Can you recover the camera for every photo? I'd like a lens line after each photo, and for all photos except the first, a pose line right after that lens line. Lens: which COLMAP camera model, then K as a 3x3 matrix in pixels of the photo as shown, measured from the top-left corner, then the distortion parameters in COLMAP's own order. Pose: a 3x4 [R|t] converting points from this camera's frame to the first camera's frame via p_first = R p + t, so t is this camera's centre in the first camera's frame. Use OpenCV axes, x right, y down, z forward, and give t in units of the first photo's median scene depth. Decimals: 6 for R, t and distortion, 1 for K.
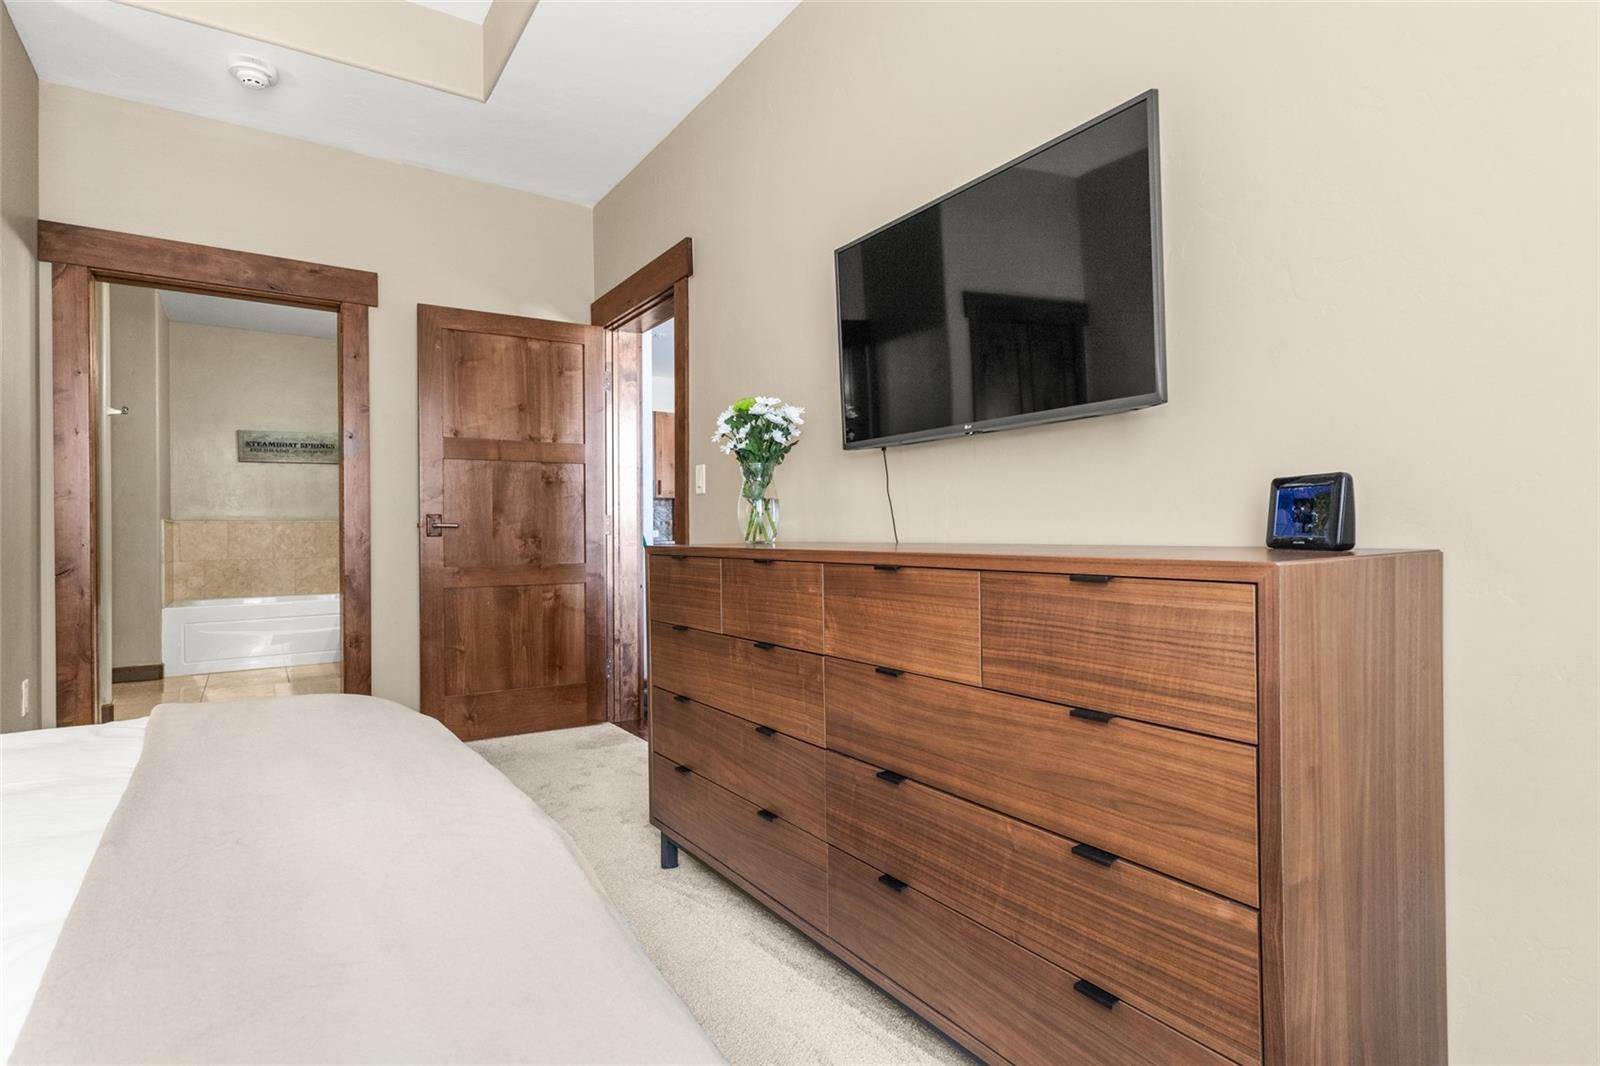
lens RADIAL K [[777.4, 0, 798.1], [0, 777.4, 538.0], [0, 0, 1]] dist [0.011220, 0.002617]
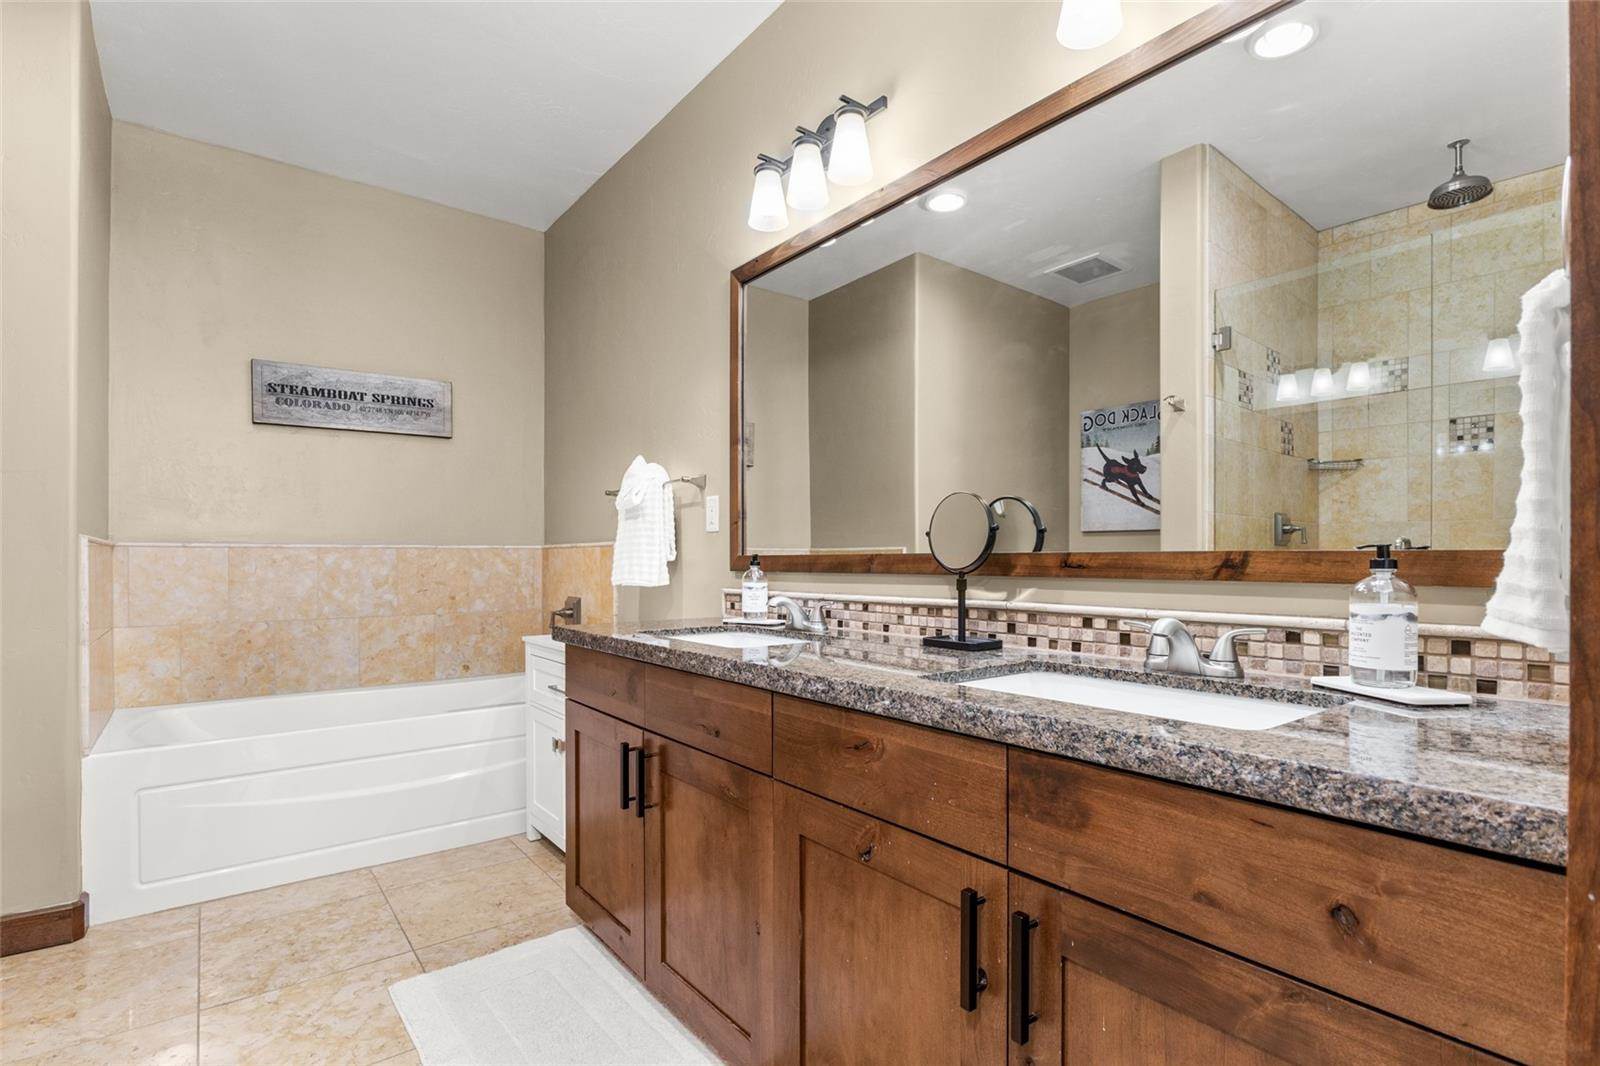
lens RADIAL K [[777.4, 0, 800.1], [0, 777.4, 573.7], [0, 0, 1]] dist [0.011220, 0.002617]
pose [[0.998849, 0.011712, 0.046515, -0.387875], [-0.012070, 0.999900, 0.007422, -0.010195], [-0.046423, -0.007975, 0.998890, 0.485244]]
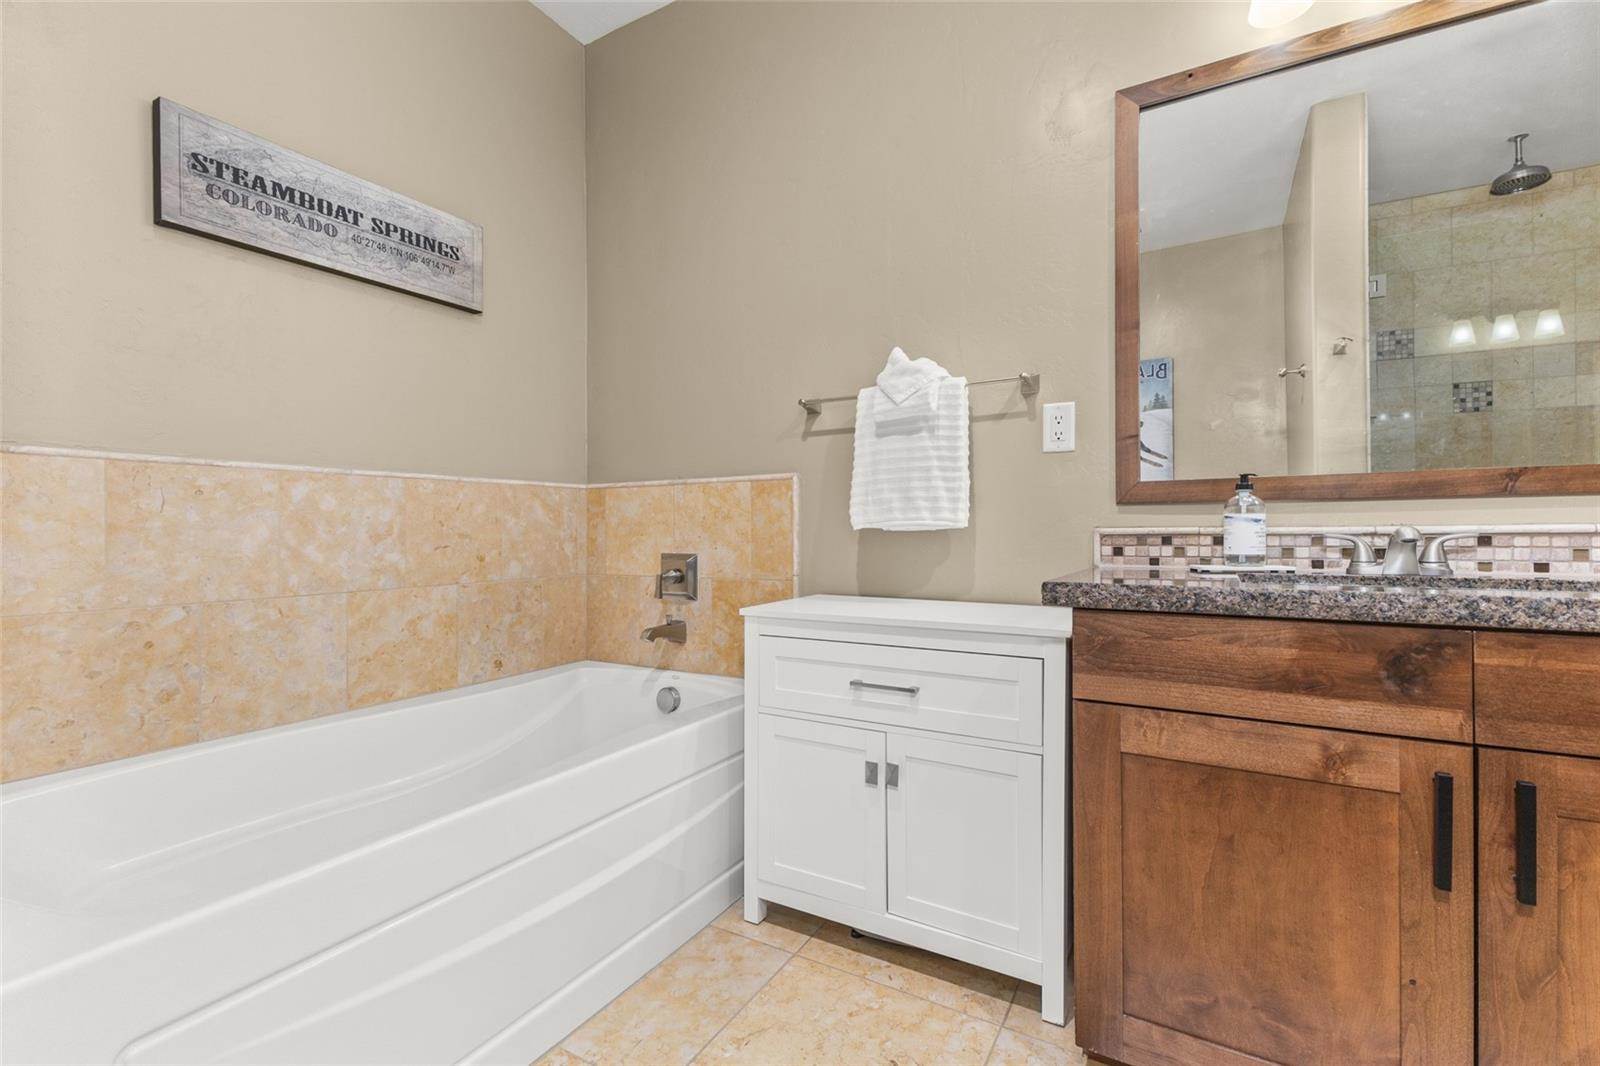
lens RADIAL K [[720.2, 0, 797.4], [0, 720.2, 535.9], [0, 0, 1]] dist [0.036944, -0.003284]
pose [[0.906803, 0.005961, 0.421512, -0.621505], [-0.002515, 0.999959, -0.008730, 0.006548], [-0.421546, 0.006856, 0.906781, 0.686218]]
